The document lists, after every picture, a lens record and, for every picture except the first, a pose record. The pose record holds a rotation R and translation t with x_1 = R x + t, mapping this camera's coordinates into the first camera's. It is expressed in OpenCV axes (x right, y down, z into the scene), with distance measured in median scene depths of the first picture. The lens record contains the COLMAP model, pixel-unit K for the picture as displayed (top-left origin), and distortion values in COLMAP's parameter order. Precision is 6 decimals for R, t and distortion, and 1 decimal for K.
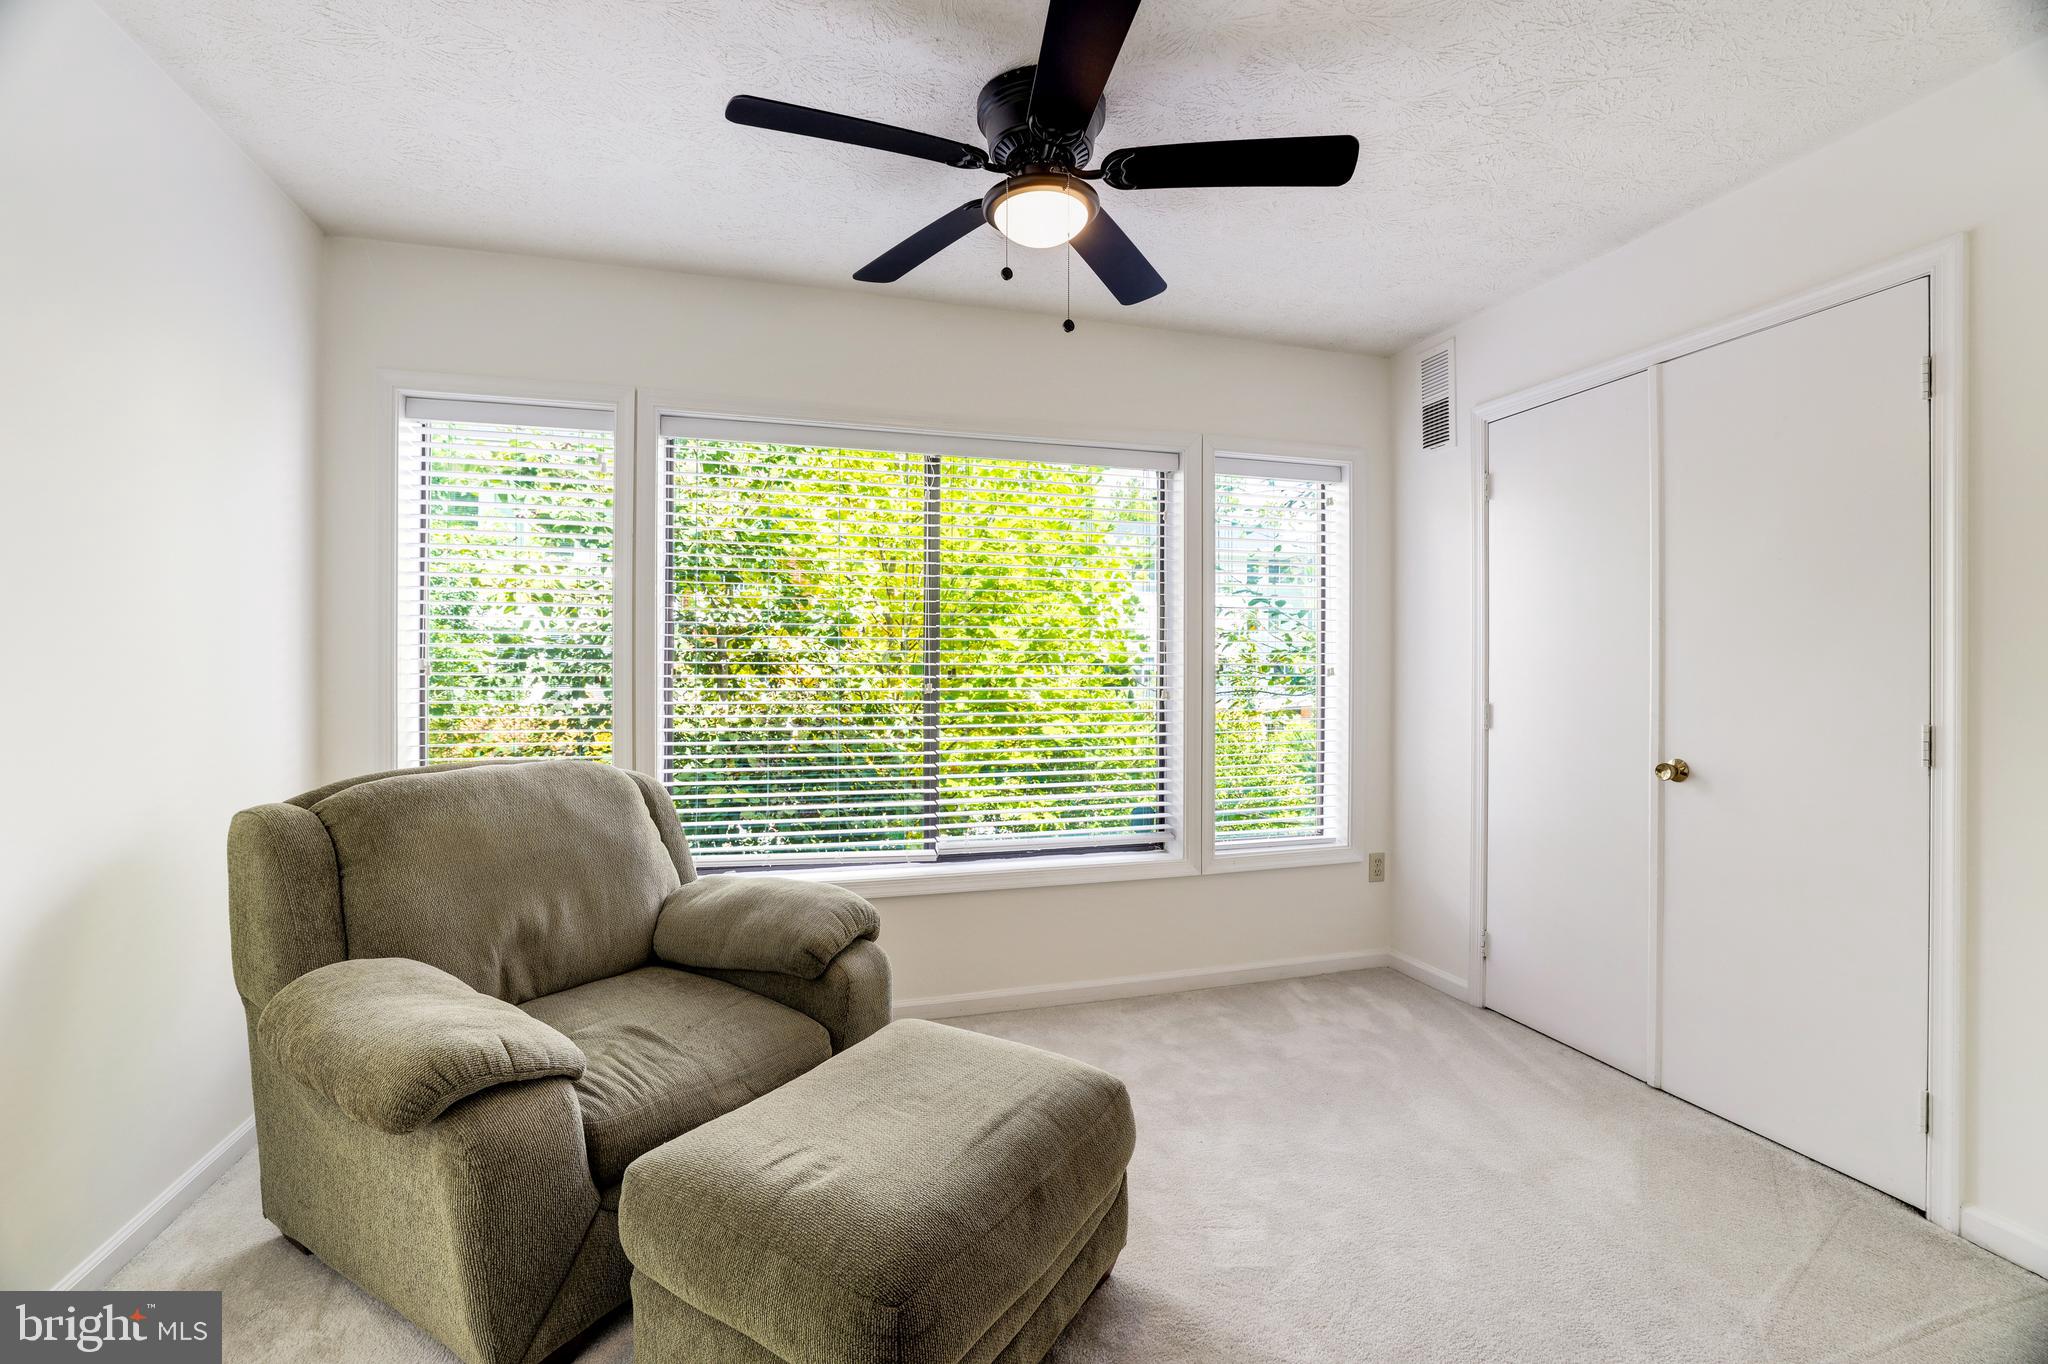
lens RADIAL K [[878.3, 0, 987.4], [0, 878.3, 697.2], [0, 0, 1]] dist [0.002272, 0.000084]
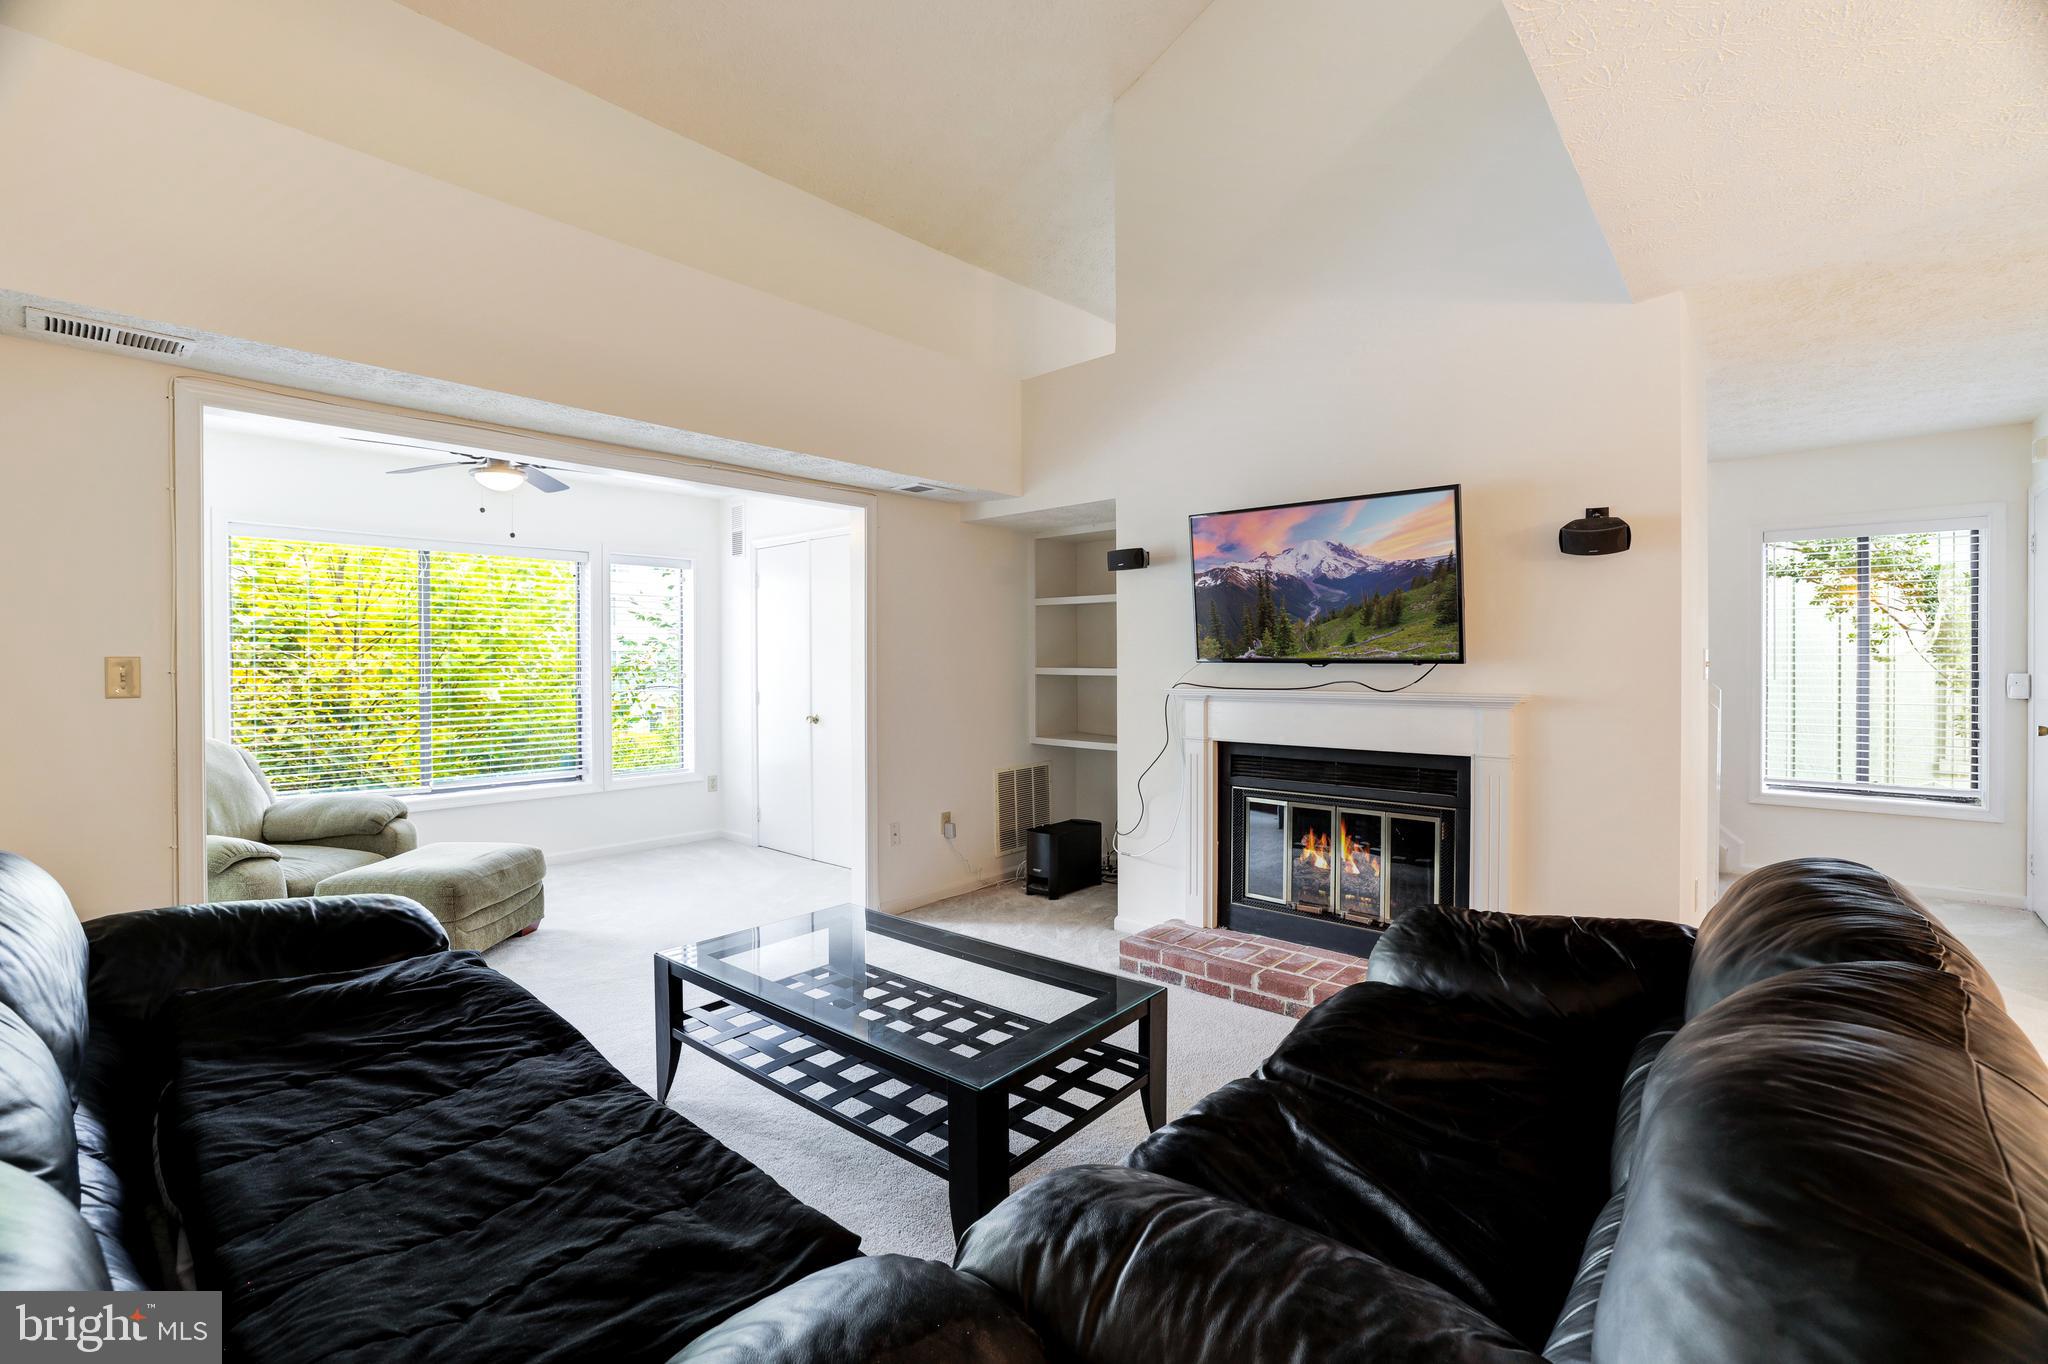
lens RADIAL K [[919.8, 0, 995.0], [0, 919.8, 727.4], [0, 0, 1]] dist [-0.002020, 0.010564]
pose [[0.854327, -0.042879, 0.517964, -0.060904], [0.018797, 0.998488, 0.051655, -0.012266], [-0.519396, -0.034394, 0.853841, -1.487442]]
